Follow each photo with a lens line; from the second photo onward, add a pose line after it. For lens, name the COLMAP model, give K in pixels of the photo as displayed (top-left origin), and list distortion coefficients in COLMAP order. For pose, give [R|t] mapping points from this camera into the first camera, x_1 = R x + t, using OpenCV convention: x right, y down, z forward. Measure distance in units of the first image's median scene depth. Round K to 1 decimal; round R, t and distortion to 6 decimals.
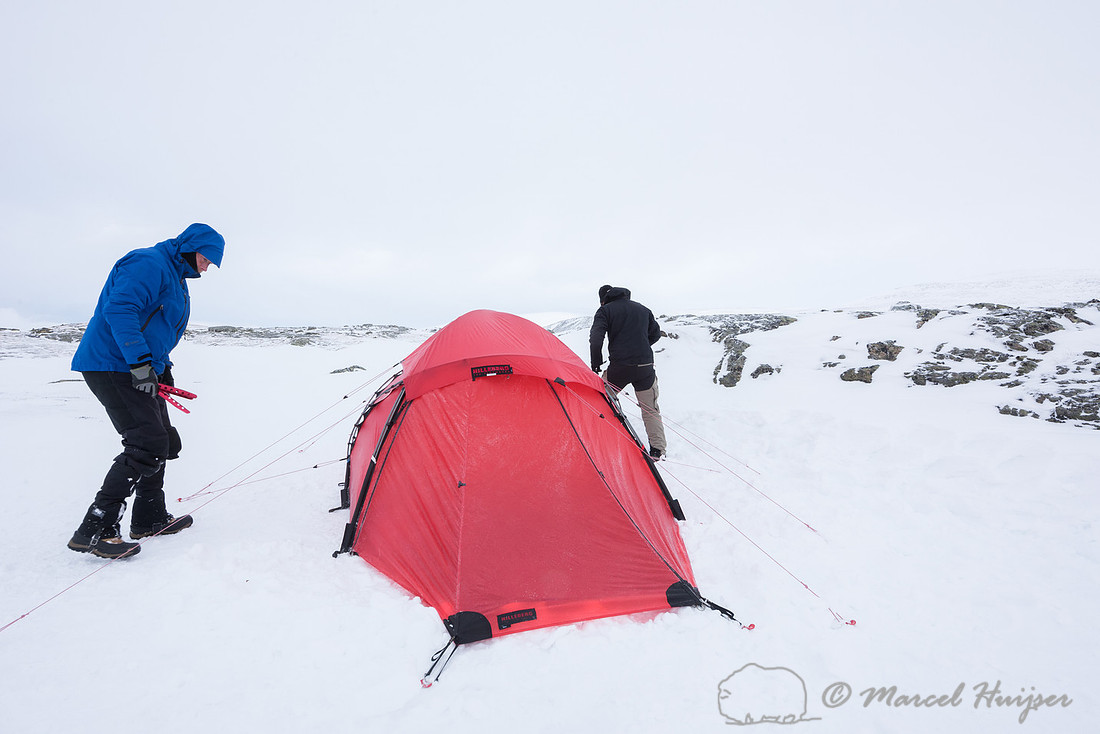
lens RADIAL K [[591.5, 0, 550.0], [0, 591.5, 367.0], [0, 0, 1]] dist [-0.002763, -0.001438]
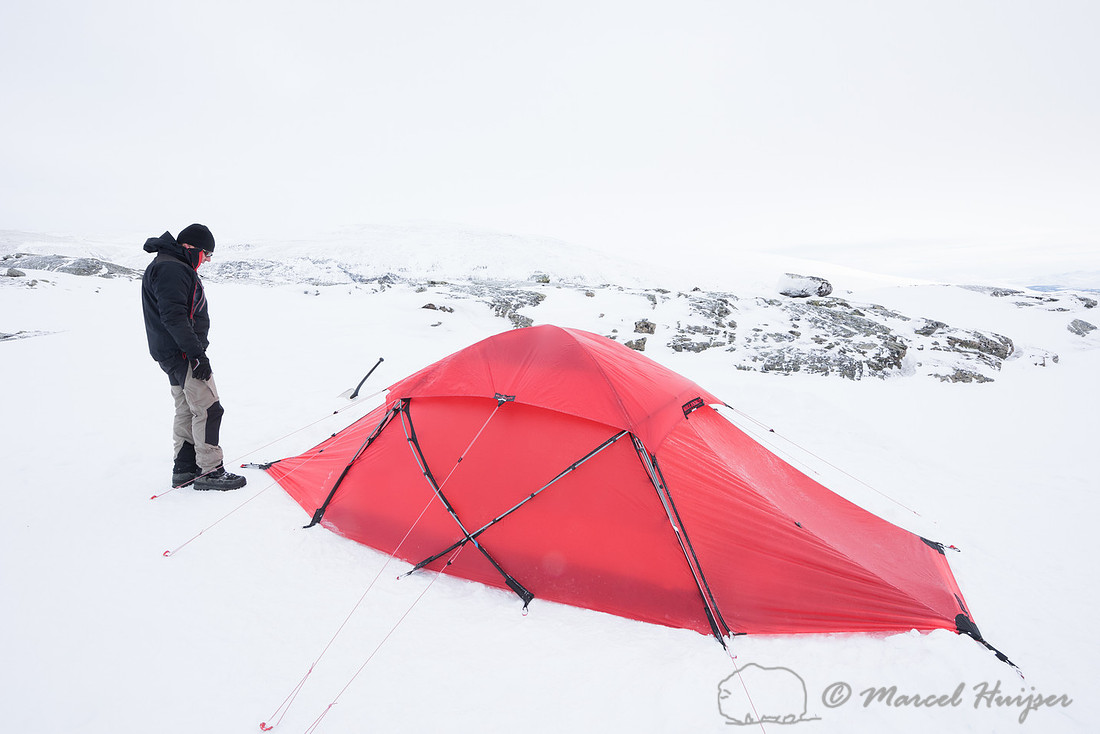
lens RADIAL K [[544.4, 0, 554.4], [0, 544.4, 354.0], [0, 0, 1]] dist [-0.008347, -0.000846]
pose [[0.624273, -0.095682, 0.775325, -0.542137], [0.010387, 0.993400, 0.114231, -0.106626], [-0.781137, -0.063258, 0.621146, 0.344117]]
